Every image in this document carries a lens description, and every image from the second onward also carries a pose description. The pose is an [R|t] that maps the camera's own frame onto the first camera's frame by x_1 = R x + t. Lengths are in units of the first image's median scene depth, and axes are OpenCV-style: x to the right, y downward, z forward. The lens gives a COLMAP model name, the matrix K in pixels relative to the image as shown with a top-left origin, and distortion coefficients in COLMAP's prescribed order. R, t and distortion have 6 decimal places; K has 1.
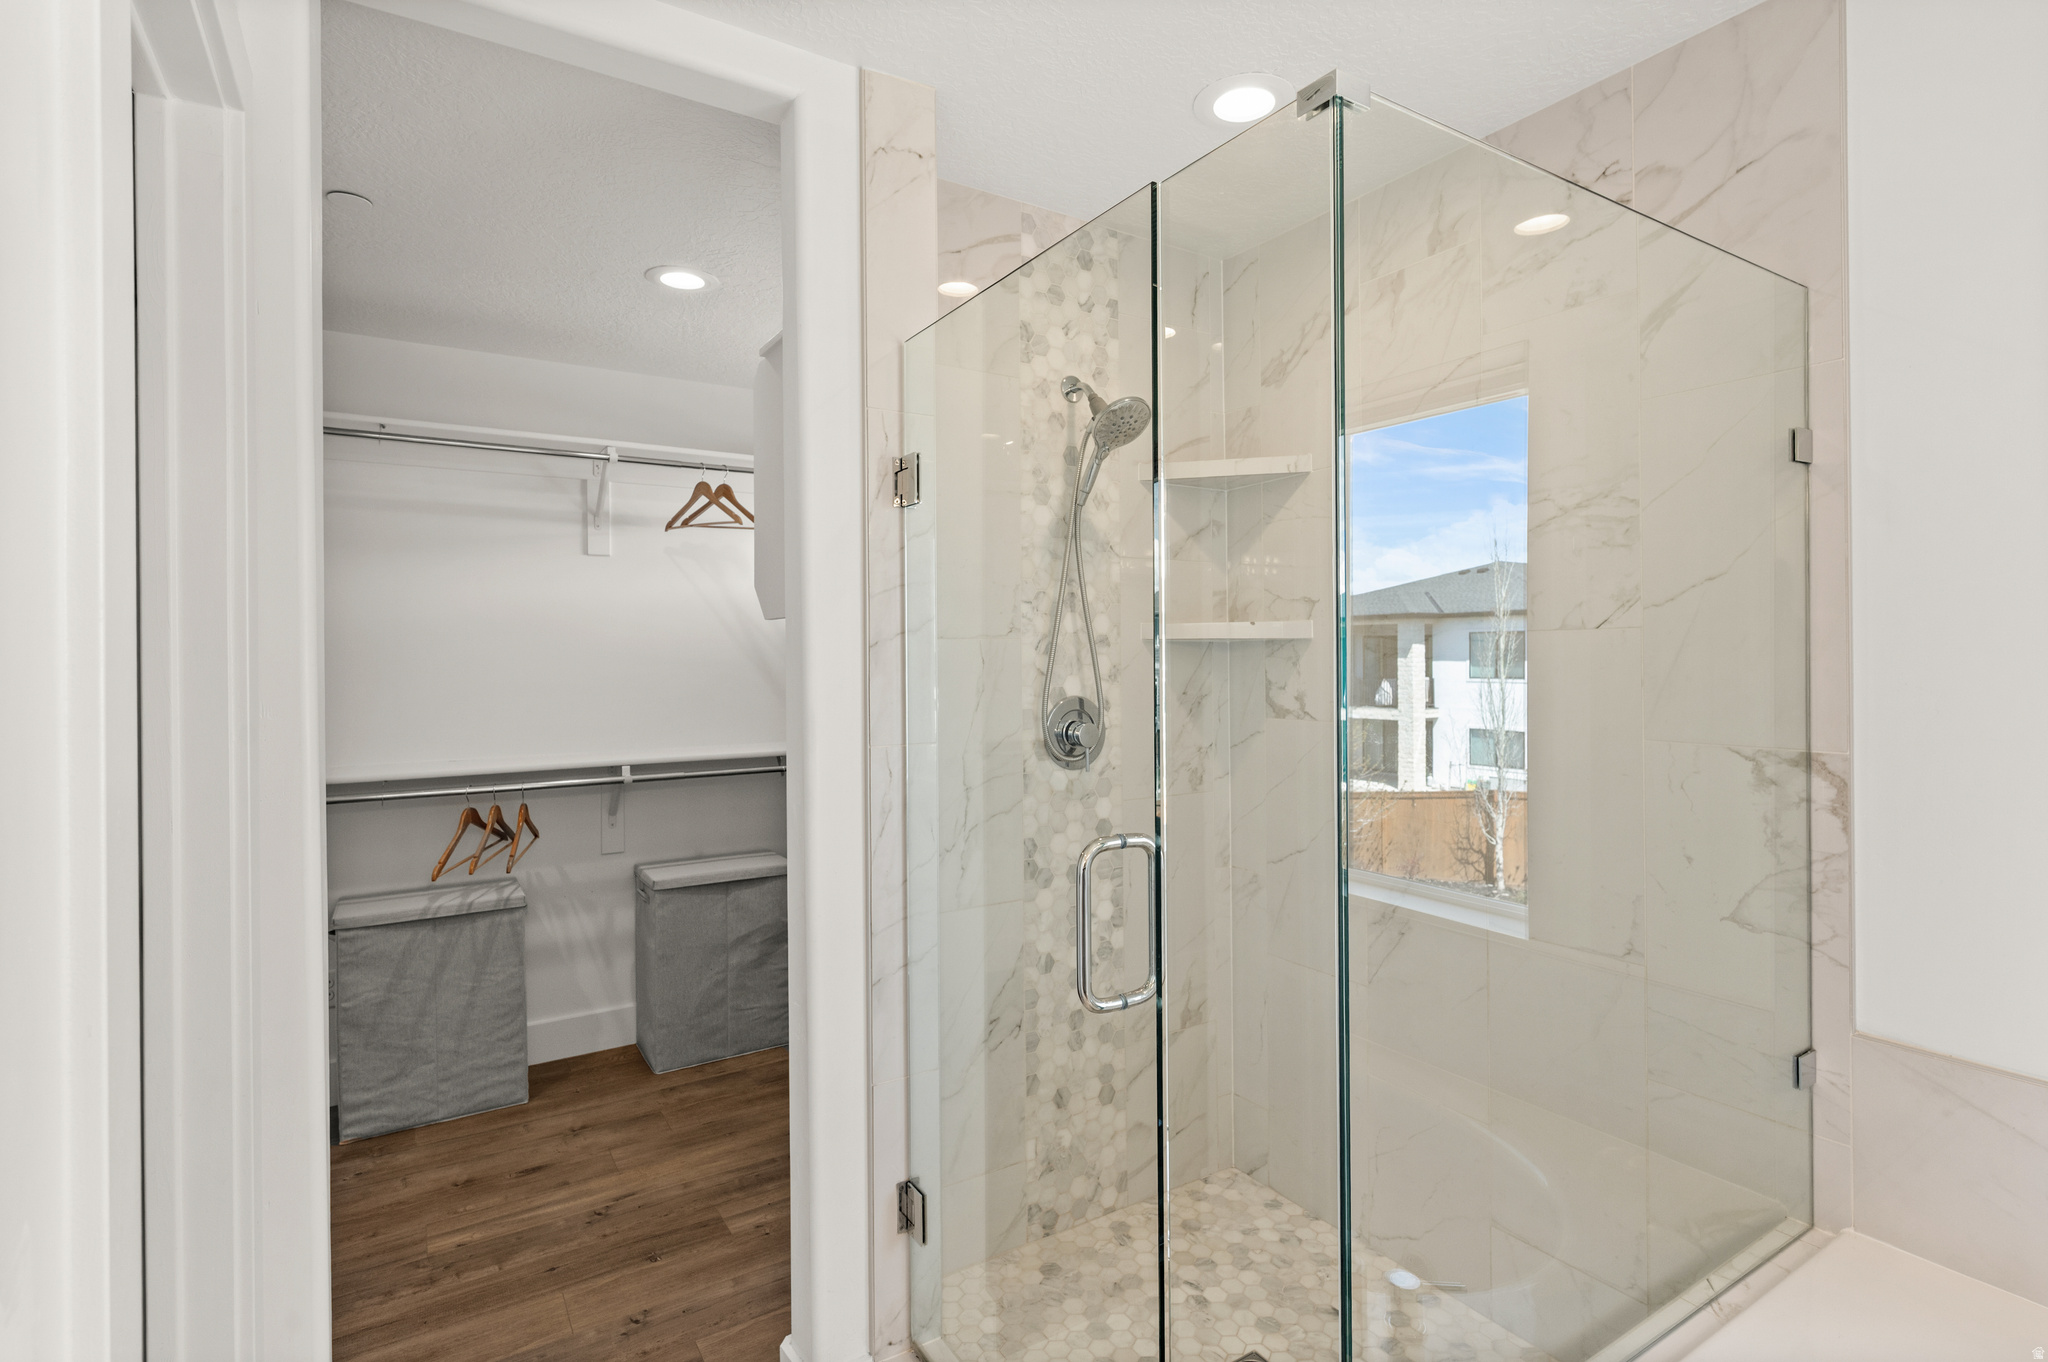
lens RADIAL K [[994.5, 0, 1030.4], [0, 994.5, 666.6], [0, 0, 1]] dist [-0.001637, 0.001038]
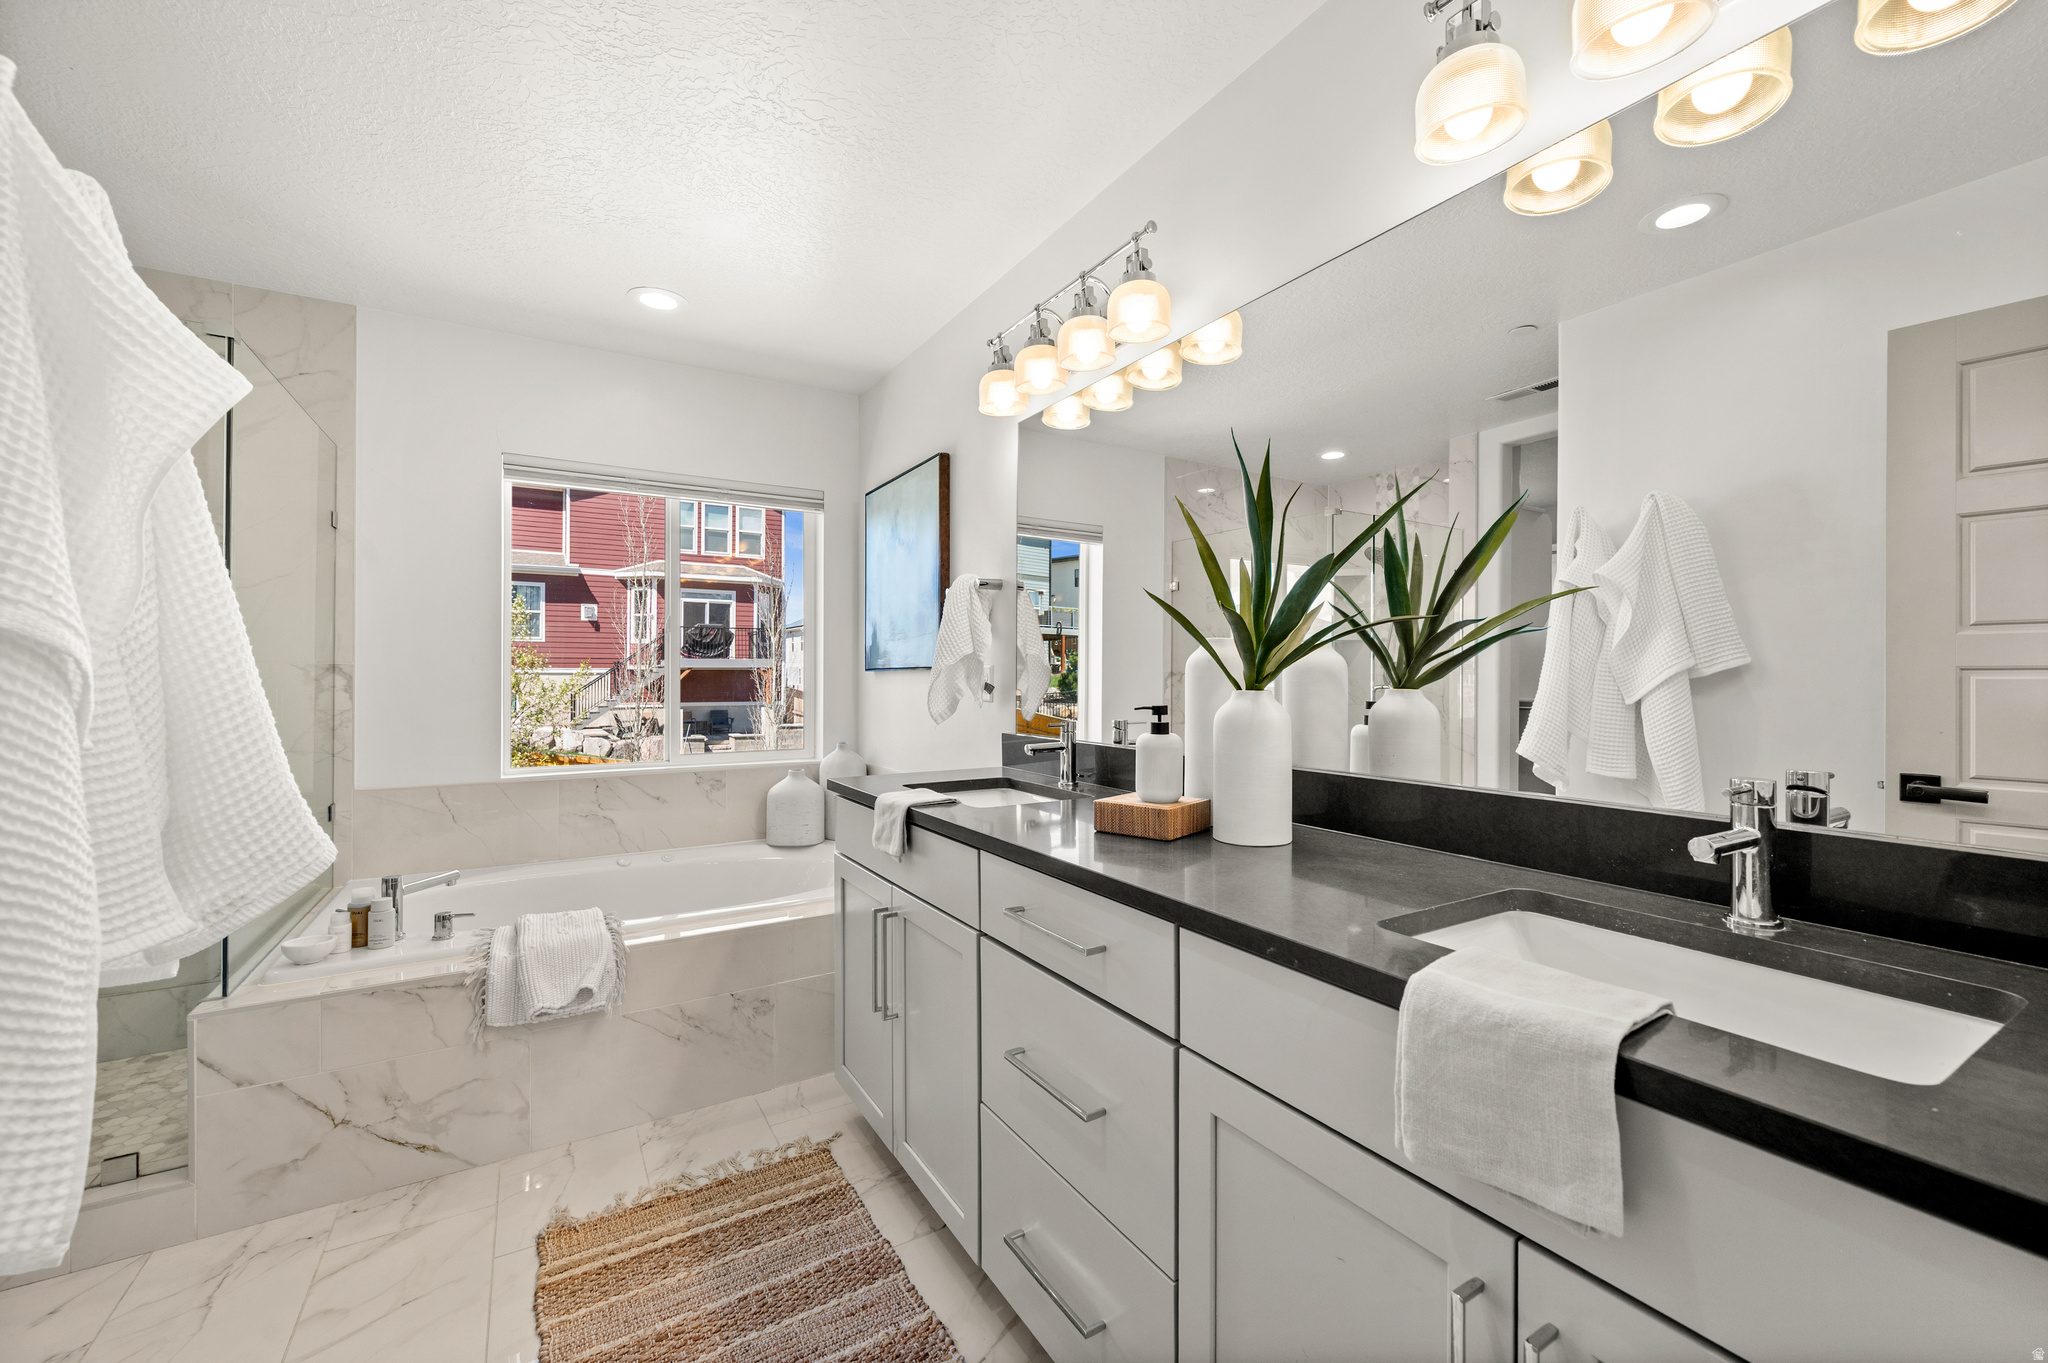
lens RADIAL K [[827.2, 0, 1033.1], [0, 827.2, 673.7], [0, 0, 1]] dist [-0.001670, 0.000120]
pose [[0.028568, 0.014739, 0.999483, -0.613224], [-0.000428, 0.999891, -0.014733, 0.086850], [-0.999592, -0.000007, 0.028572, -0.355196]]
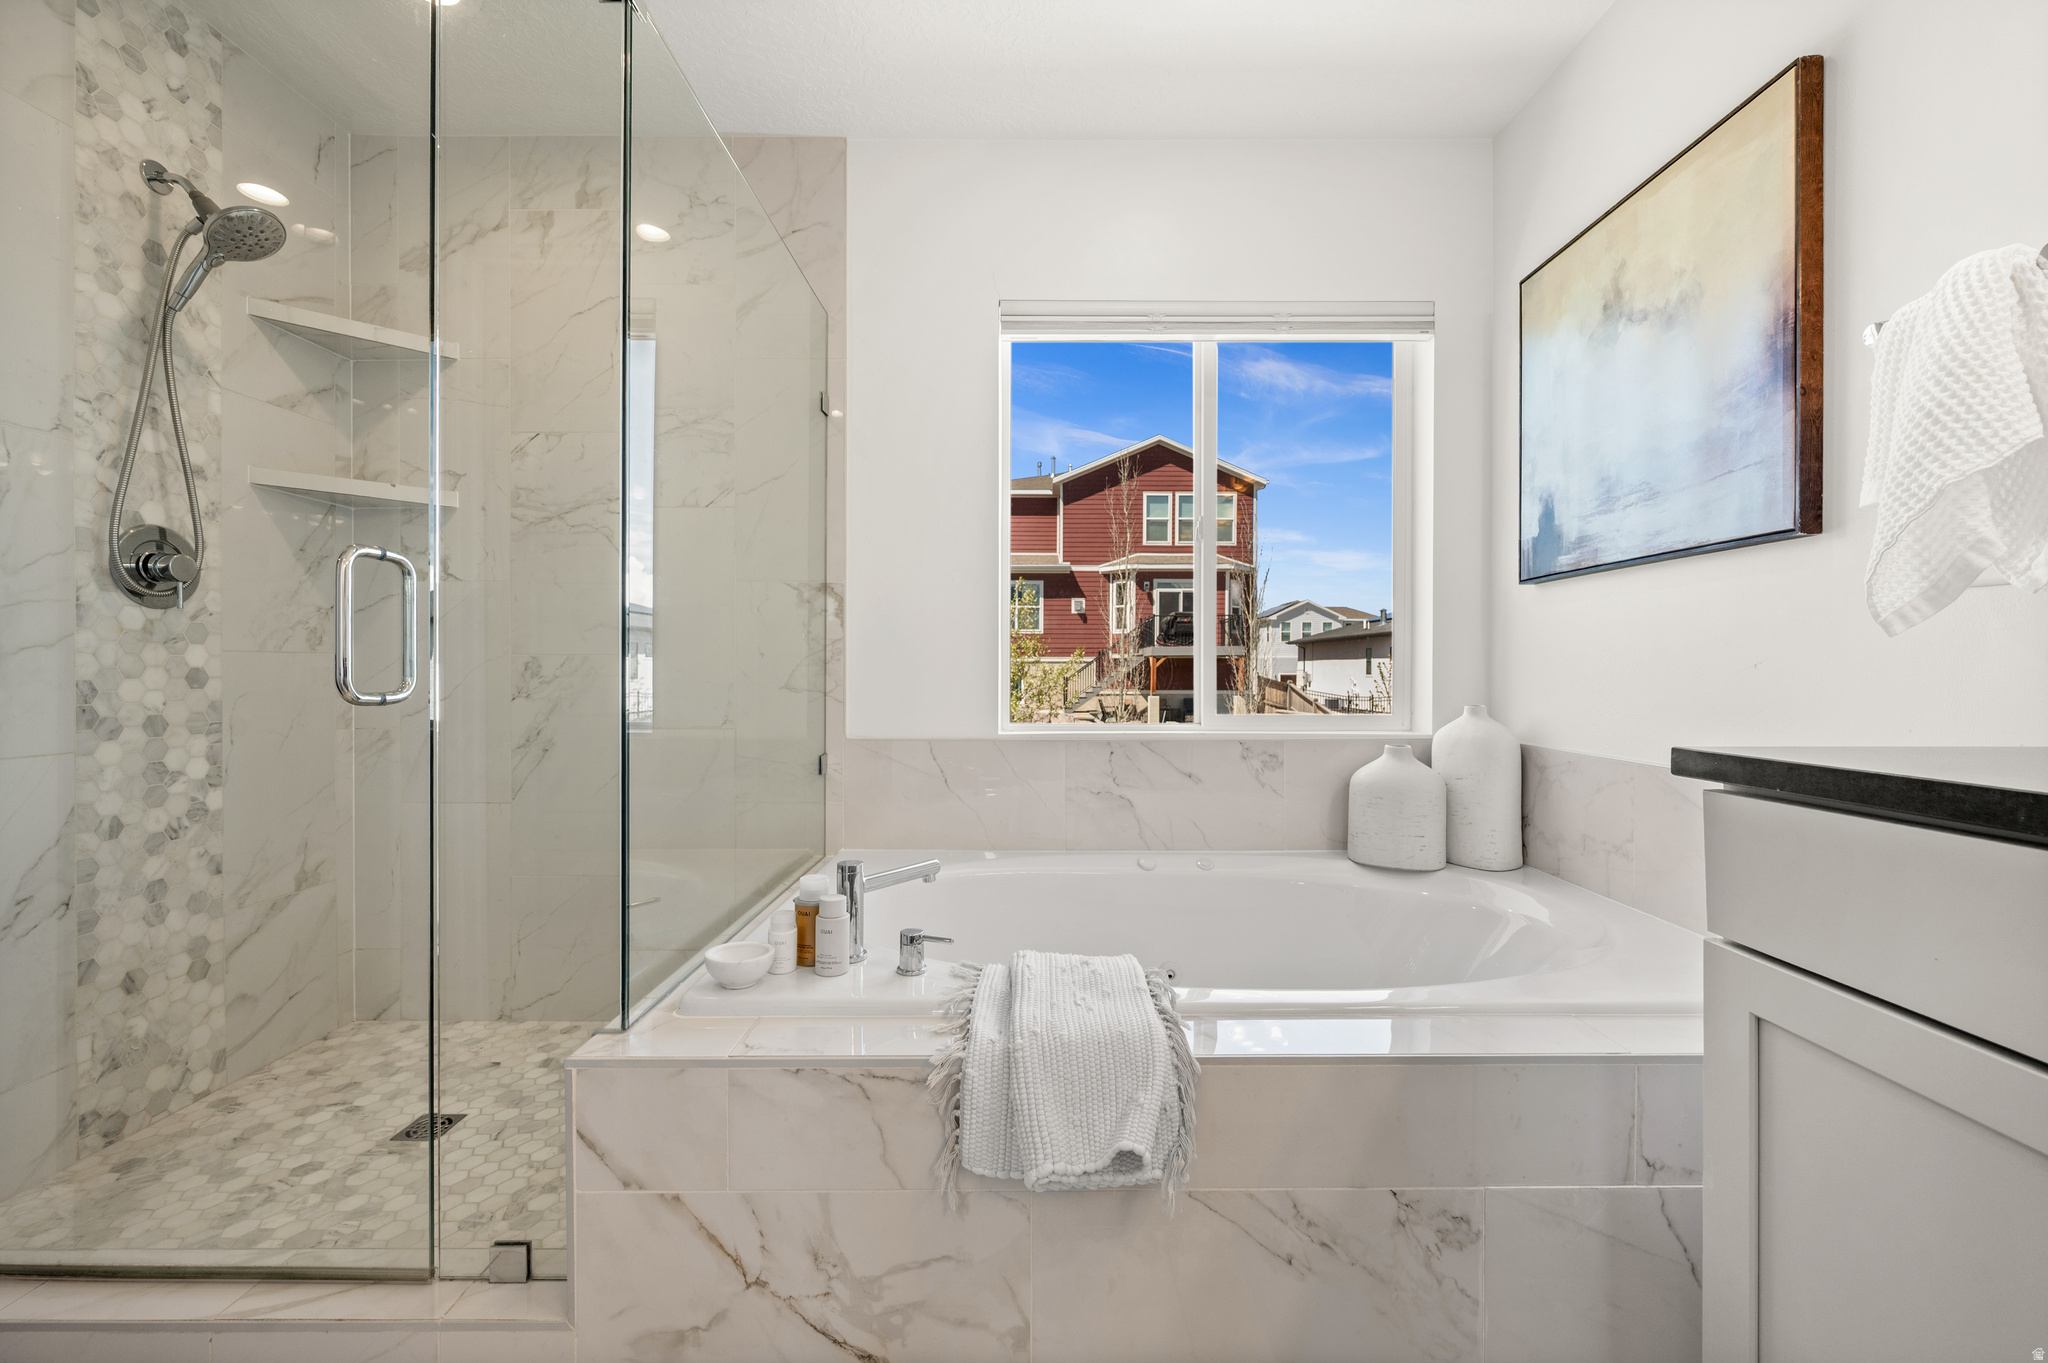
lens RADIAL K [[827.2, 0, 1029.0], [0, 827.2, 677.4], [0, 0, 1]] dist [-0.001670, 0.000120]
pose [[0.547168, 0.004094, 0.837013, -0.148608], [-0.007419, 0.999972, -0.000042, 0.162933], [-0.836990, -0.006187, 0.547184, -0.055674]]
